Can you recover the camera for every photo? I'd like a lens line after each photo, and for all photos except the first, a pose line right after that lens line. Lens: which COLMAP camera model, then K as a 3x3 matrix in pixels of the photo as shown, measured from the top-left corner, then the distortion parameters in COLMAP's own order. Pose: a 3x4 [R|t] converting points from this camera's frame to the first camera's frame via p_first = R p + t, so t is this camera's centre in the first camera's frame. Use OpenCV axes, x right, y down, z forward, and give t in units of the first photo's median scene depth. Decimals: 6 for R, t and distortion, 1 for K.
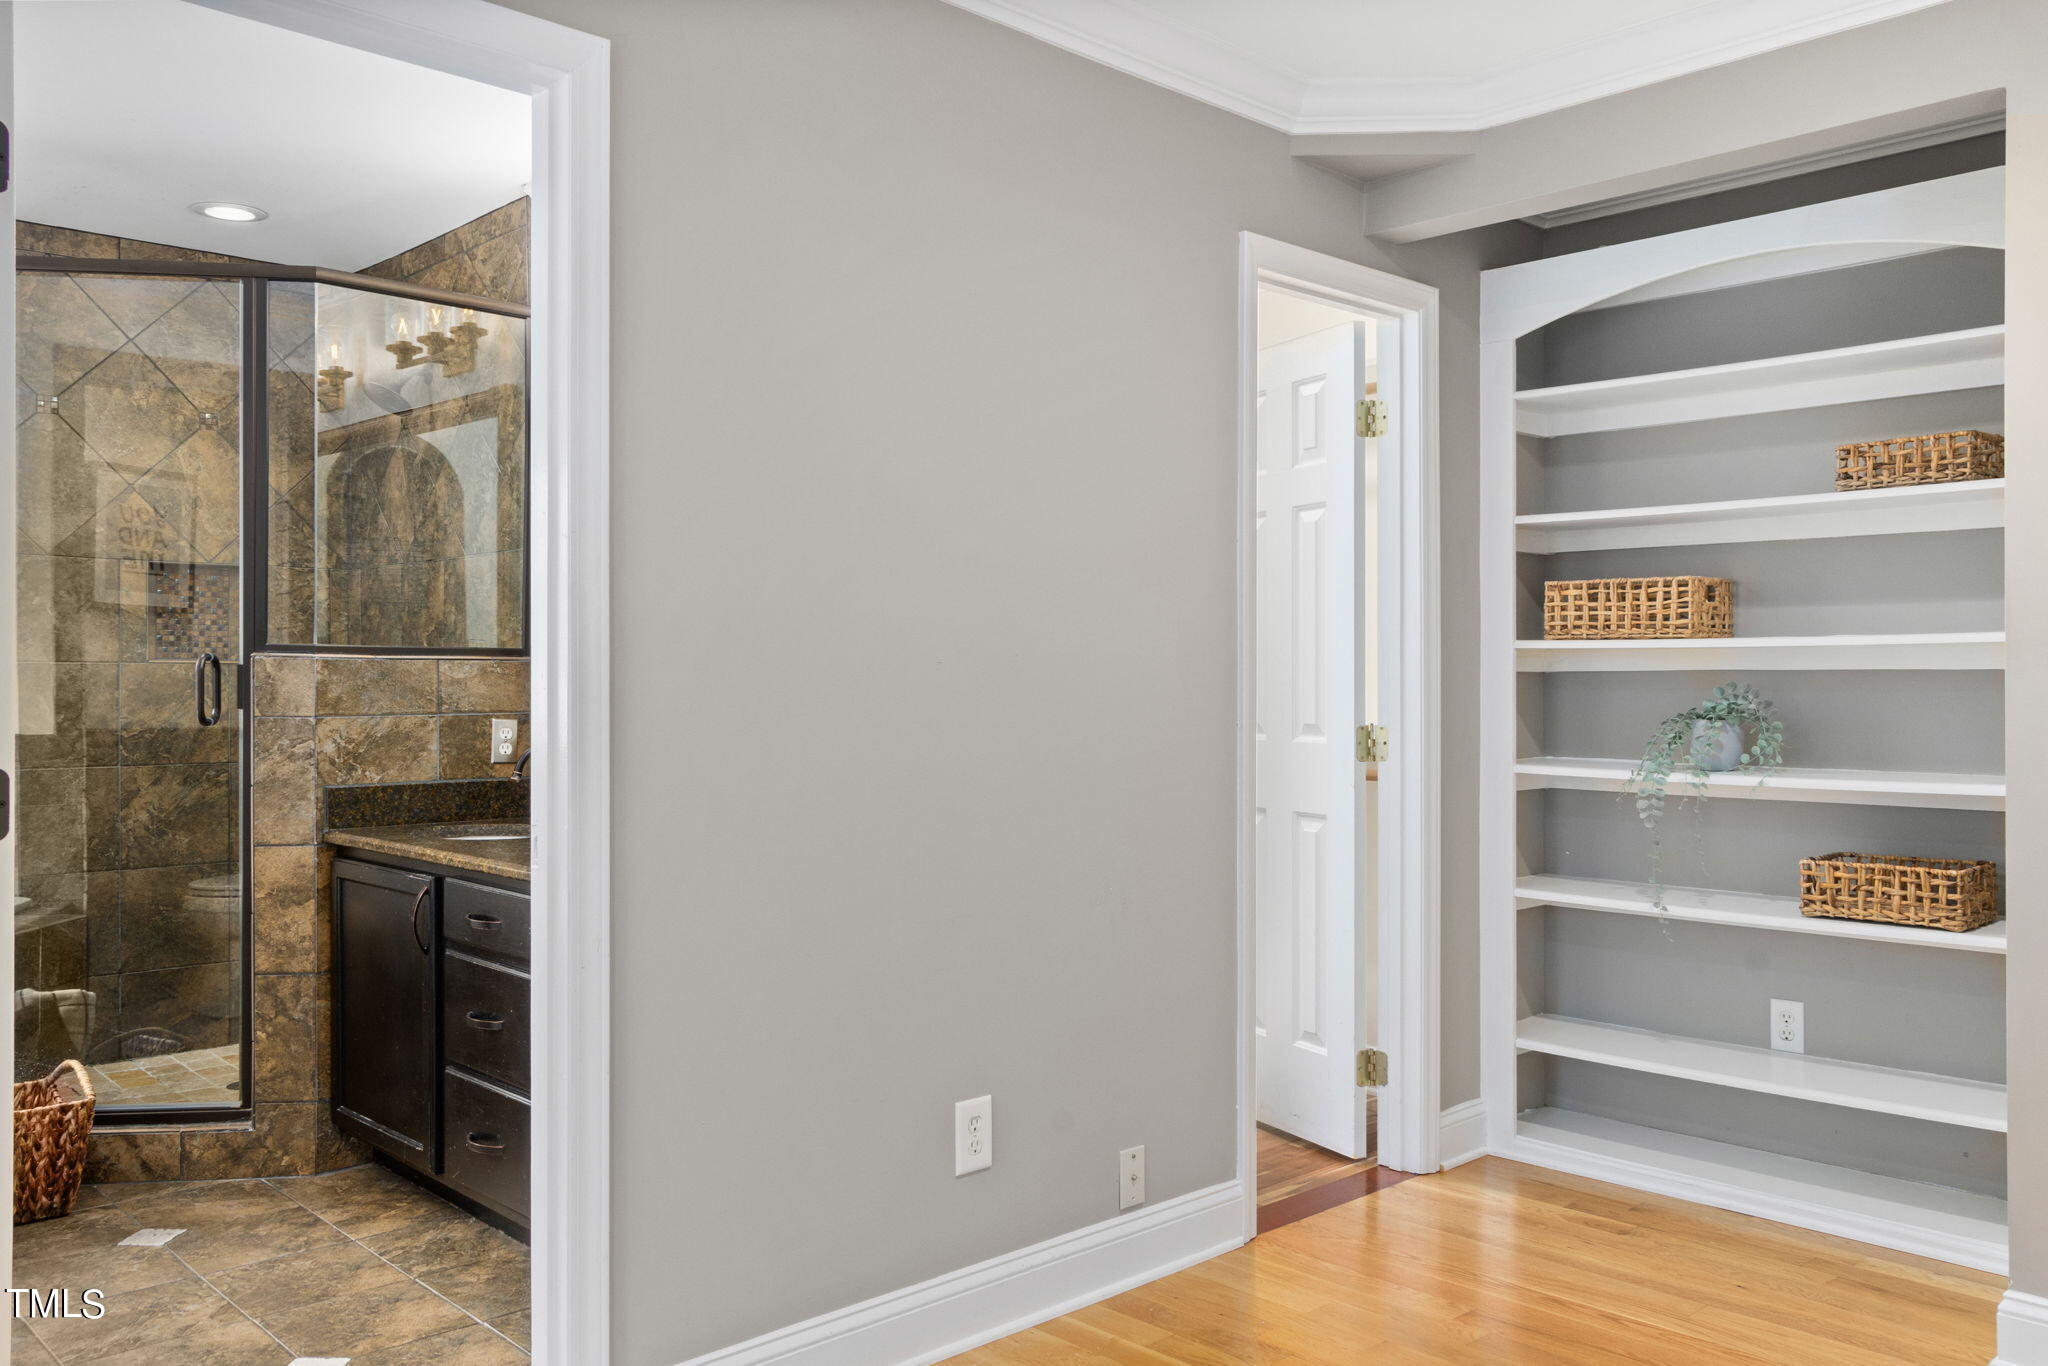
lens RADIAL K [[1624.9, 0, 1024.0], [0, 1624.9, 683.0], [0, 0, 1]] dist [-0.006982, 0.010017]
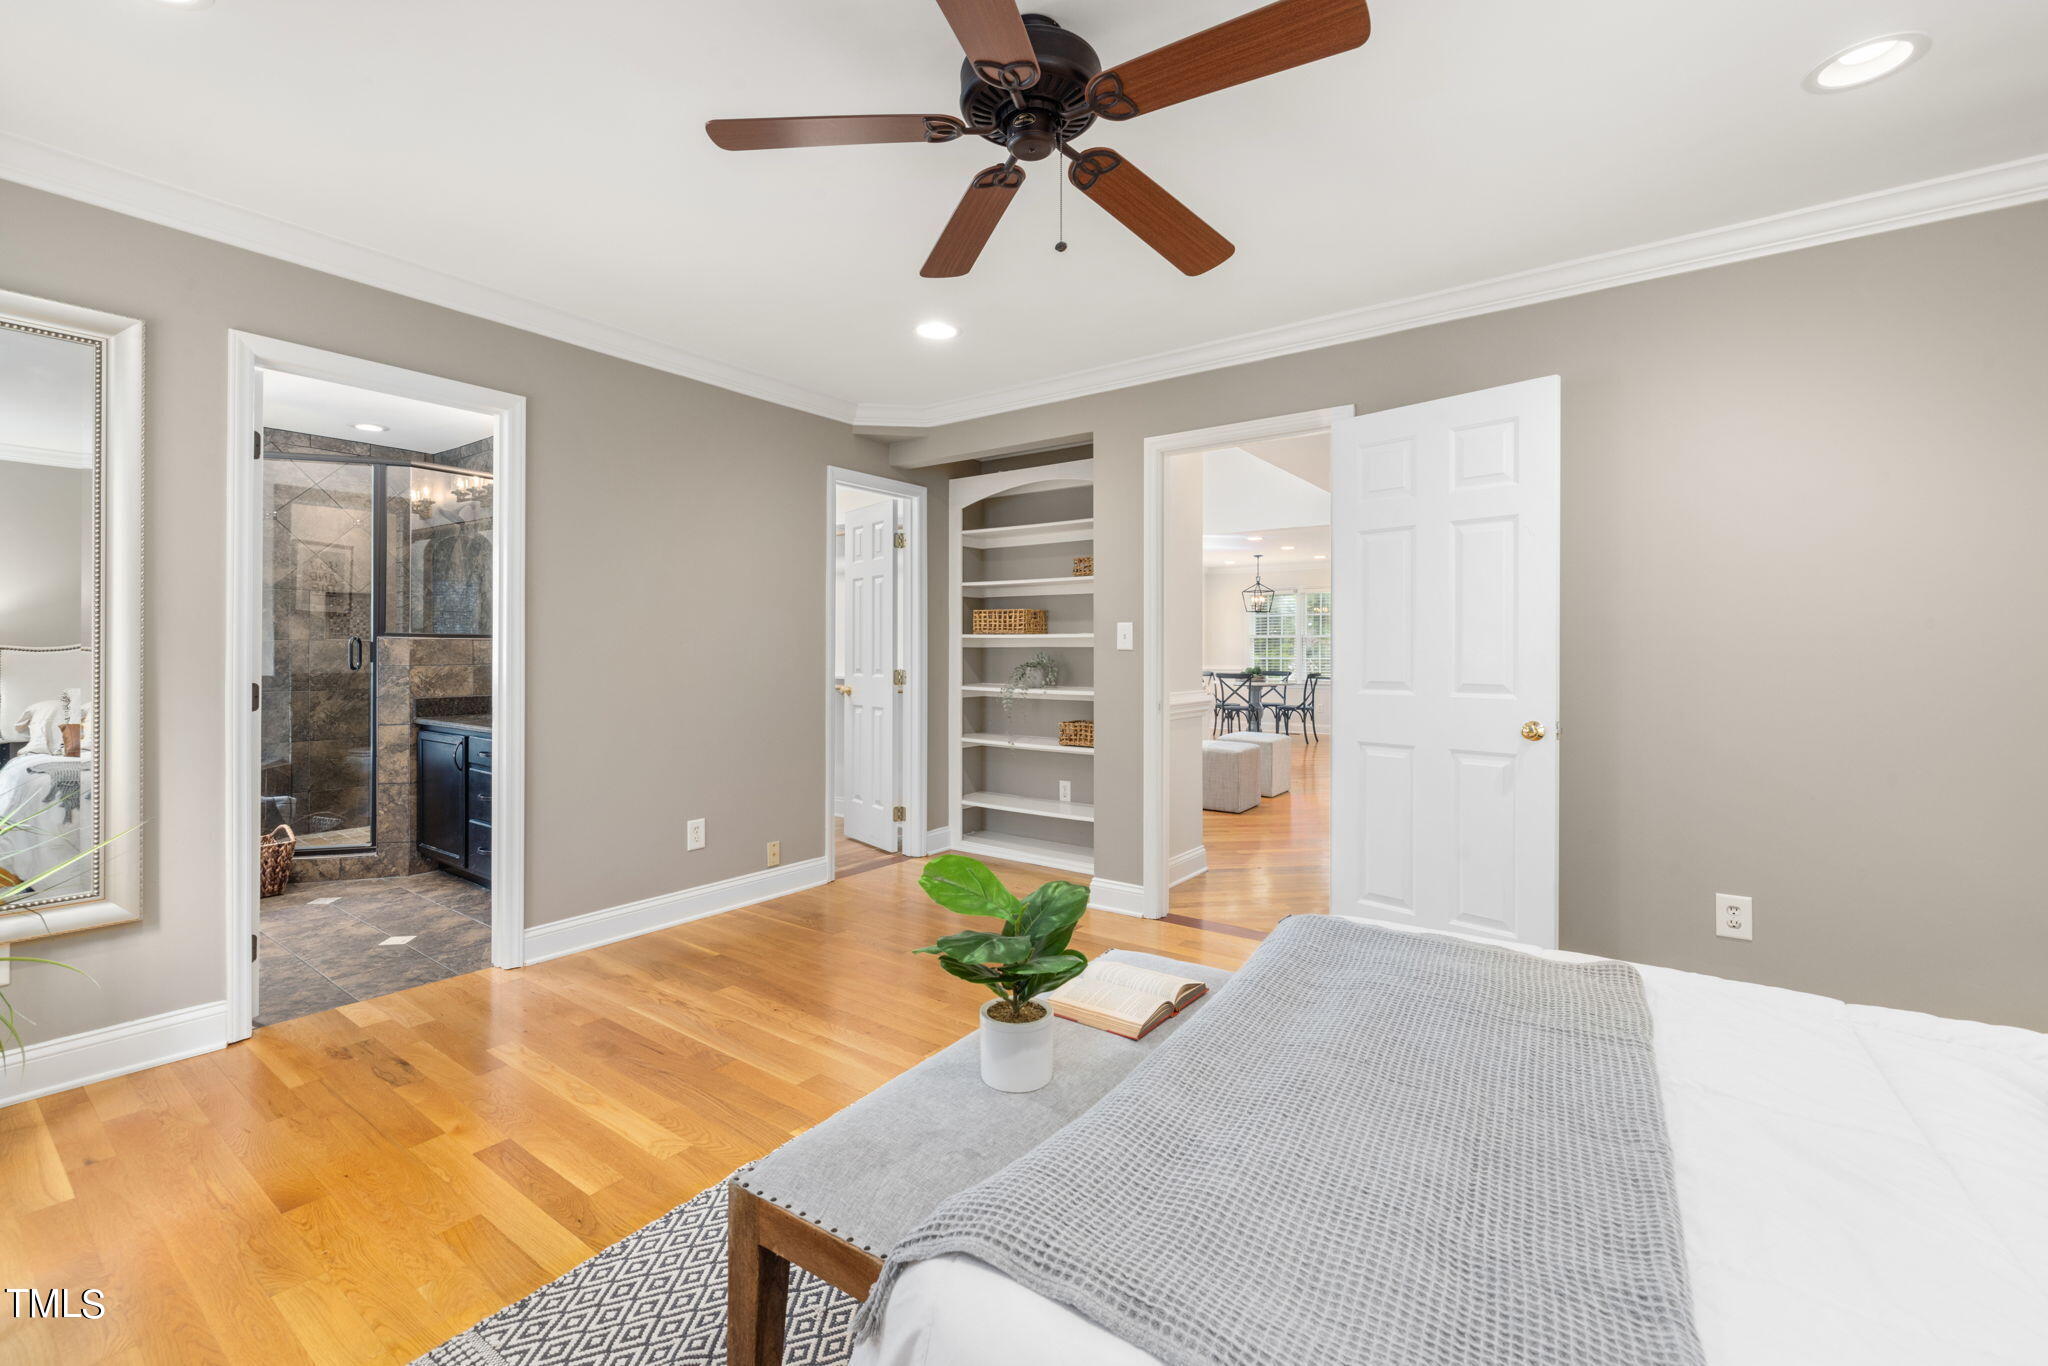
lens RADIAL K [[869.0, 0, 1009.3], [0, 869.0, 652.6], [0, 0, 1]] dist [-0.000488, 0.000103]
pose [[0.985850, 0.003016, 0.167604, 0.161718], [-0.003008, 0.999995, -0.000304, 0.000762], [-0.167604, -0.000204, 0.985854, -0.285229]]
